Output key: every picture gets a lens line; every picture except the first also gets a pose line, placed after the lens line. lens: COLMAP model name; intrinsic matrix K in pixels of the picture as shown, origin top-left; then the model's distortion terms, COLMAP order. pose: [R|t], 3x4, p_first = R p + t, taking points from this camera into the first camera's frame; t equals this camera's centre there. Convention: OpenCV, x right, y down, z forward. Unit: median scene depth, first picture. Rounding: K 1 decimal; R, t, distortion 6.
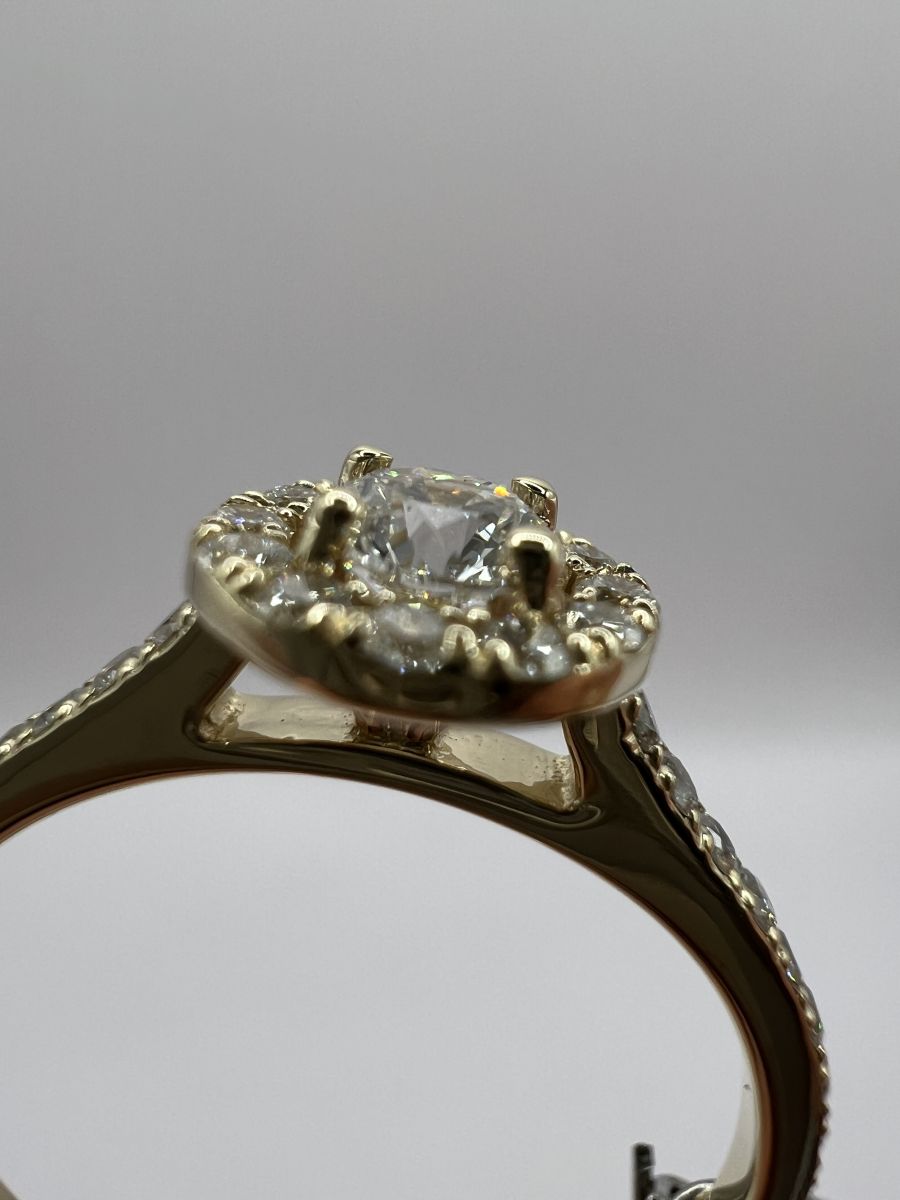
lens RADIAL K [[986.7, 0, 450.0], [0, 986.7, 600.0], [0, 0, 1]] dist [-0.048246, -0.001181]
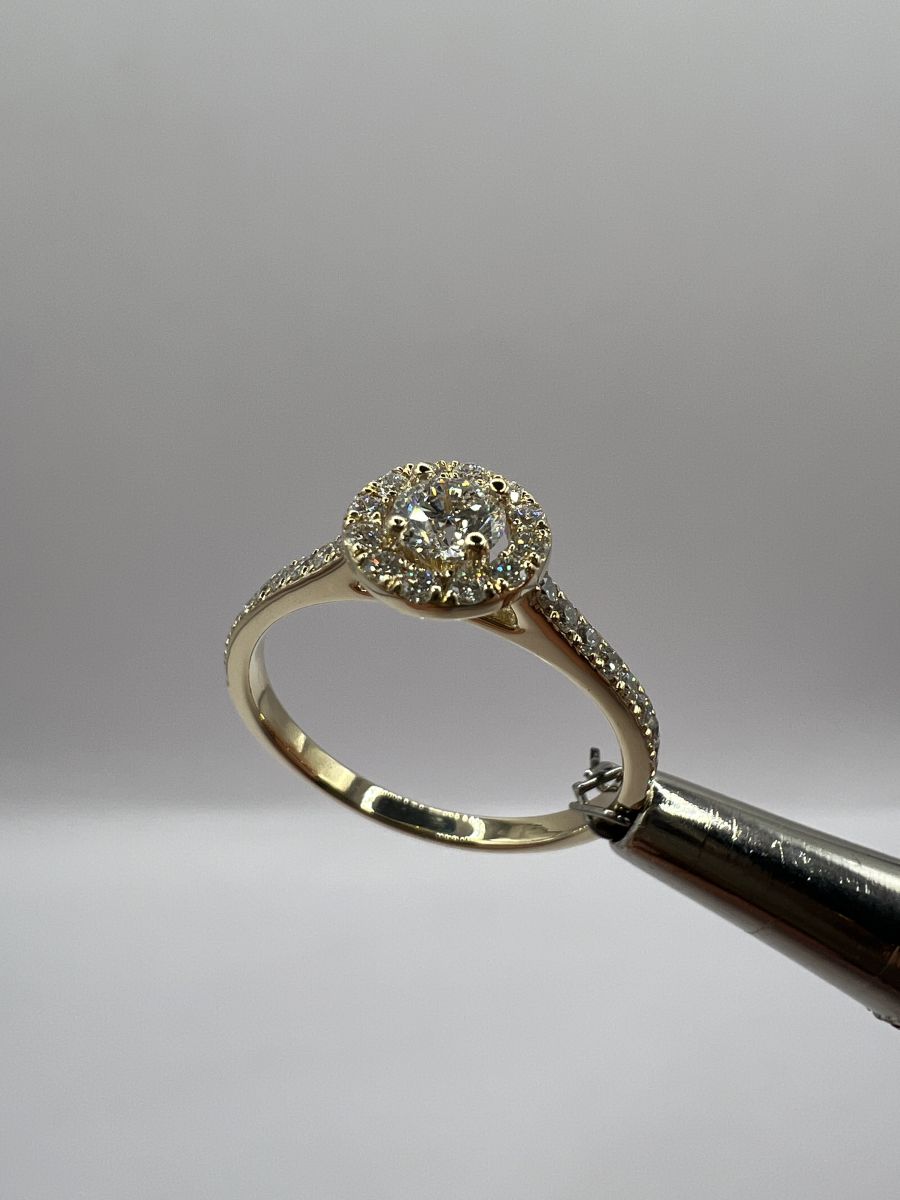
lens RADIAL K [[947.5, 0, 450.0], [0, 947.5, 600.0], [0, 0, 1]] dist [-0.004306, -0.009801]
pose [[0.965855, 0.068130, -0.249965, 0.520304], [0.044037, 0.907595, 0.417530, -0.761831], [0.255313, -0.414281, 0.873605, -0.927383]]
